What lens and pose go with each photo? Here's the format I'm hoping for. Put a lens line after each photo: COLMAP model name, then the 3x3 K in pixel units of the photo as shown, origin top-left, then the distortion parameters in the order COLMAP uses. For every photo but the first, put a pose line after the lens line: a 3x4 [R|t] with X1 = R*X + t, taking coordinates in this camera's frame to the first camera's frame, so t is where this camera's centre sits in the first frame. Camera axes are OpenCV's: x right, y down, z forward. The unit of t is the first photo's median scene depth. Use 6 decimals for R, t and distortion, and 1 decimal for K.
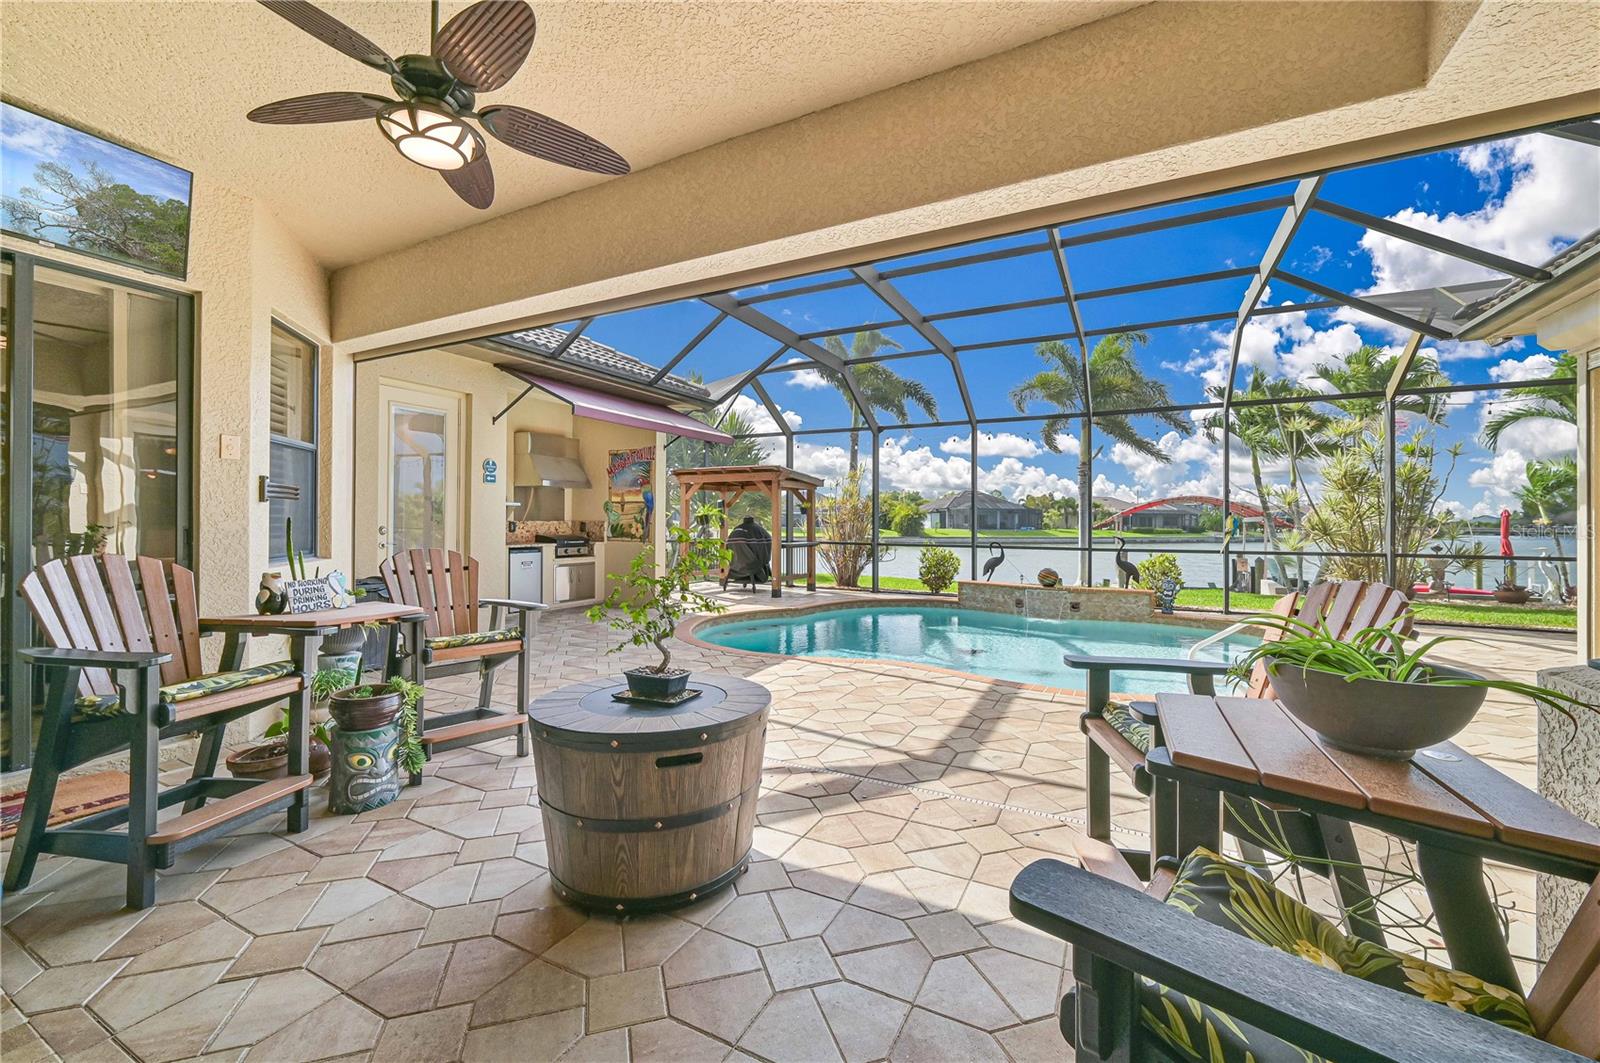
lens RADIAL K [[637.1, 0, 802.2], [0, 637.1, 527.7], [0, 0, 1]] dist [-0.017445, -0.000334]
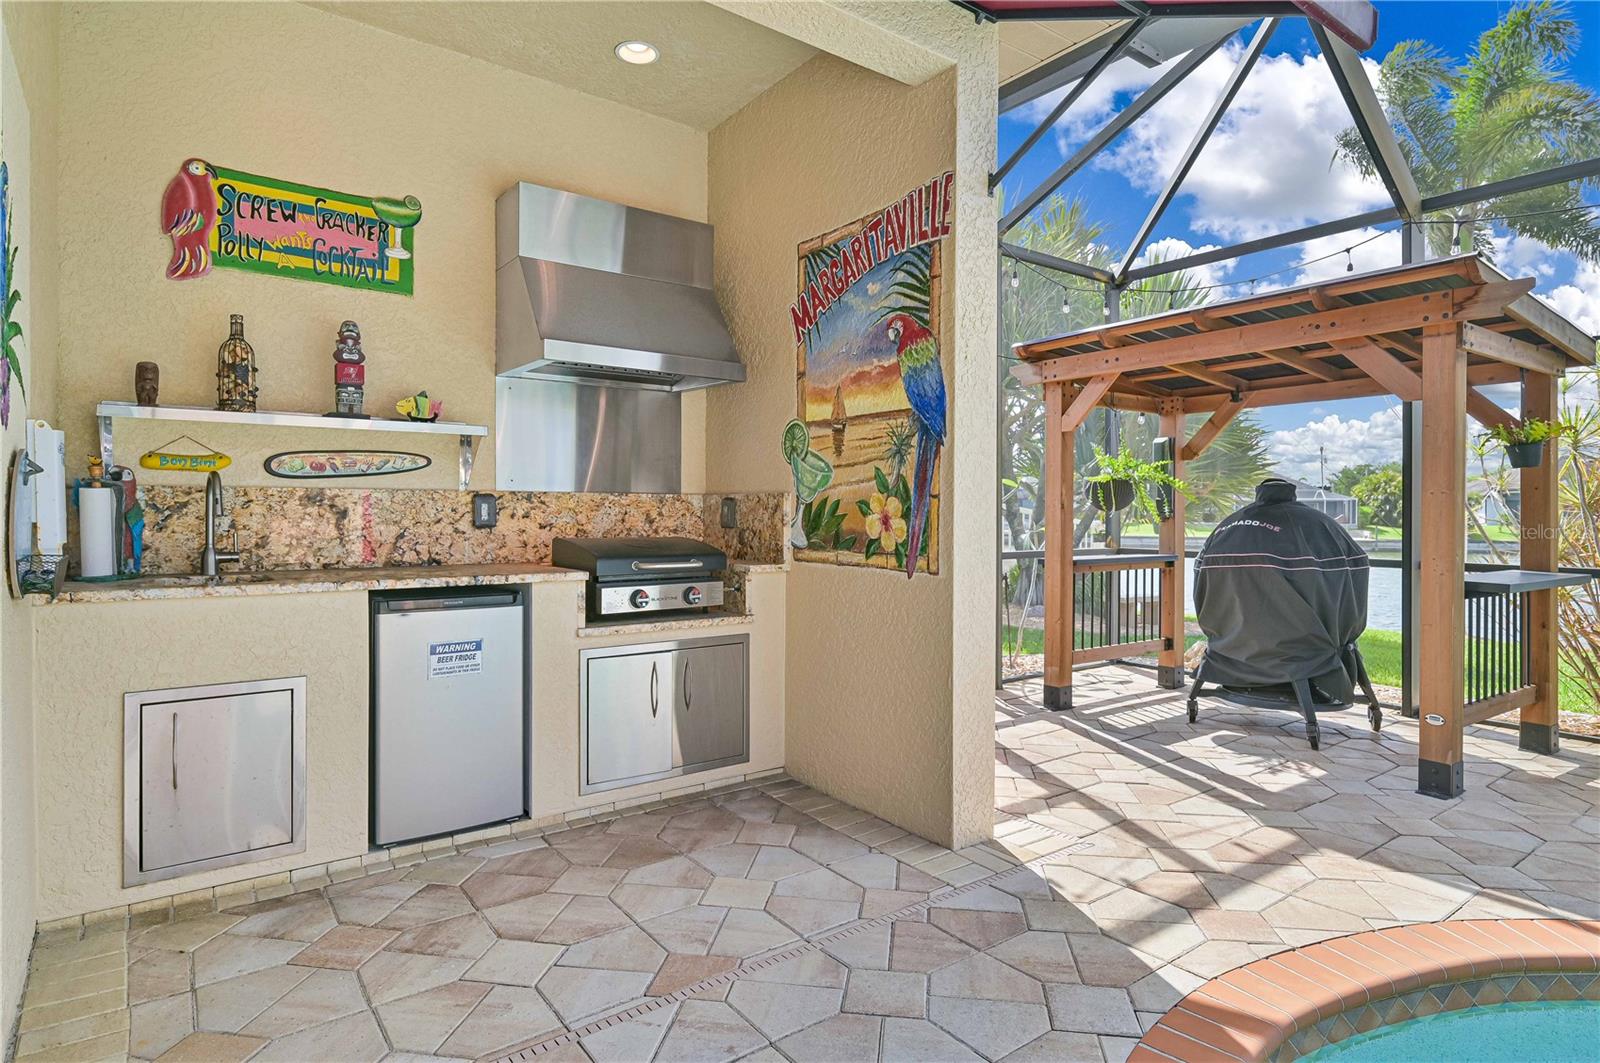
lens RADIAL K [[859.5, 0, 805.0], [0, 859.5, 523.6], [0, 0, 1]] dist [-0.002098, -0.000008]
pose [[0.904024, 0.000480, -0.427481, -0.135893], [-0.000868, 0.999999, -0.000711, 0.004293], [0.427480, 0.001014, 0.904024, 0.651408]]
